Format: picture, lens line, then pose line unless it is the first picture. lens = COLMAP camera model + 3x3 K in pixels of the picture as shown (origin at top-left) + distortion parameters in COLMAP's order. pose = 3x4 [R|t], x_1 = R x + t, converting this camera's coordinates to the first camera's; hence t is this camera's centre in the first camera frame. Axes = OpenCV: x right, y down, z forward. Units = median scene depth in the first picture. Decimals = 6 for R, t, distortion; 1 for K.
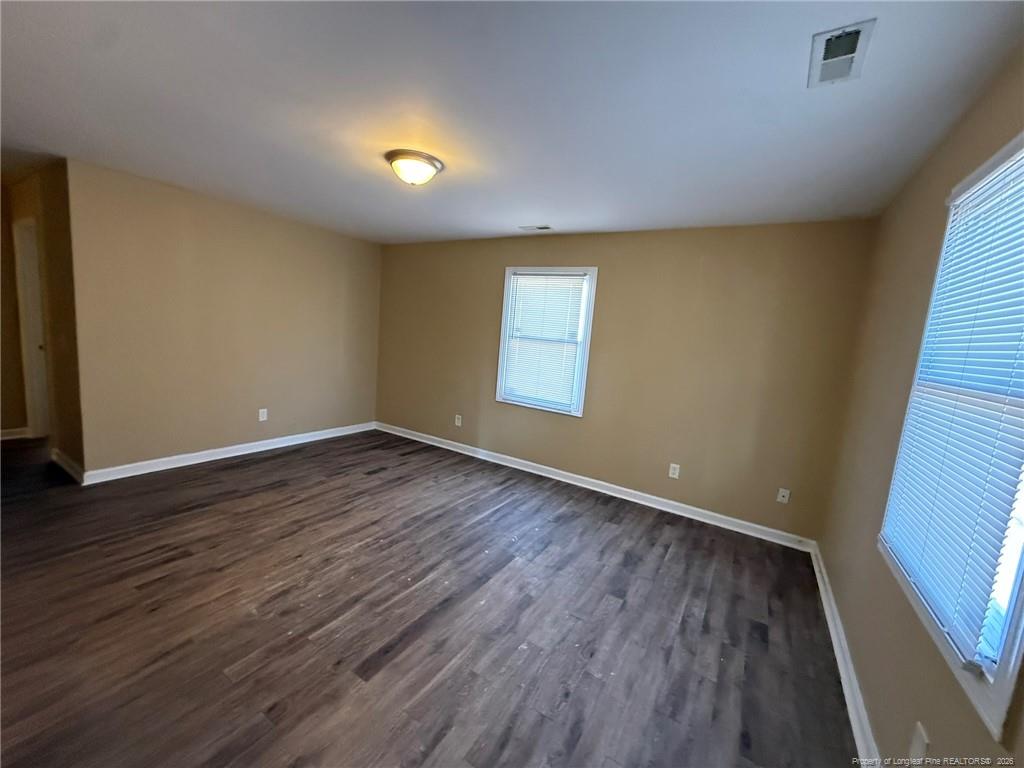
lens RADIAL K [[402.8, 0, 512.0], [0, 402.8, 384.0], [0, 0, 1]] dist [-0.000911, -0.000298]
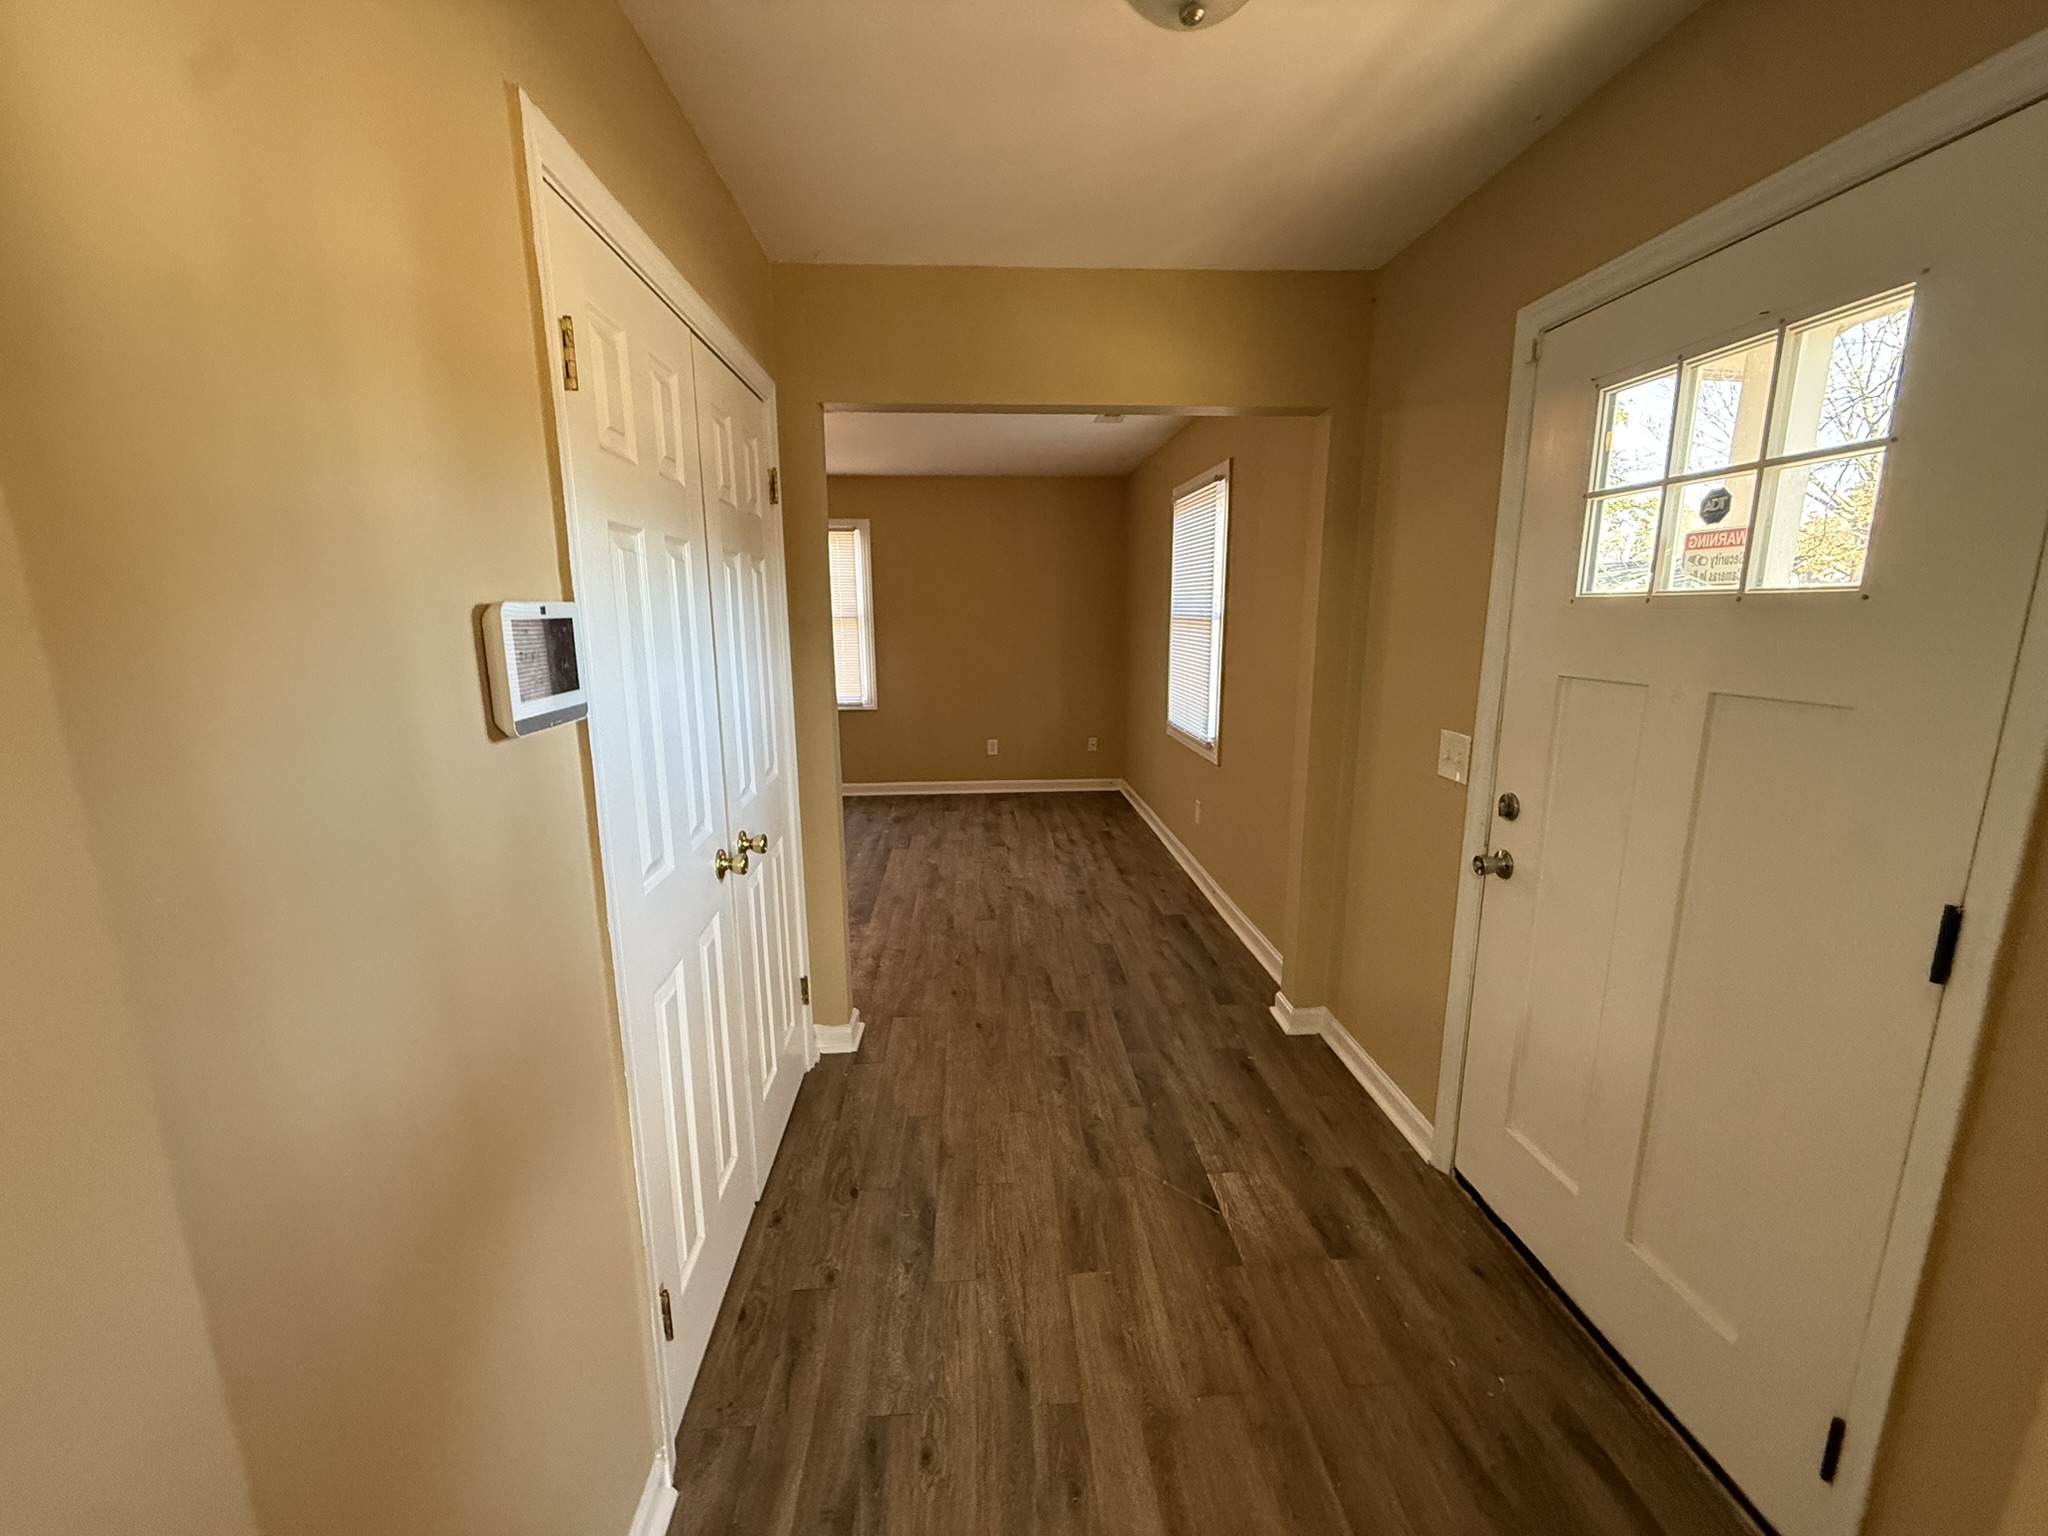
lens RADIAL K [[805.5, 0, 1024.0], [0, 805.5, 768.0], [0, 0, 1]] dist [-0.000911, -0.000298]
pose [[0.808335, -0.198403, 0.554284, -0.866545], [0.146081, 0.979653, 0.137626, 0.031959], [-0.570311, -0.030278, 0.820870, -0.833737]]
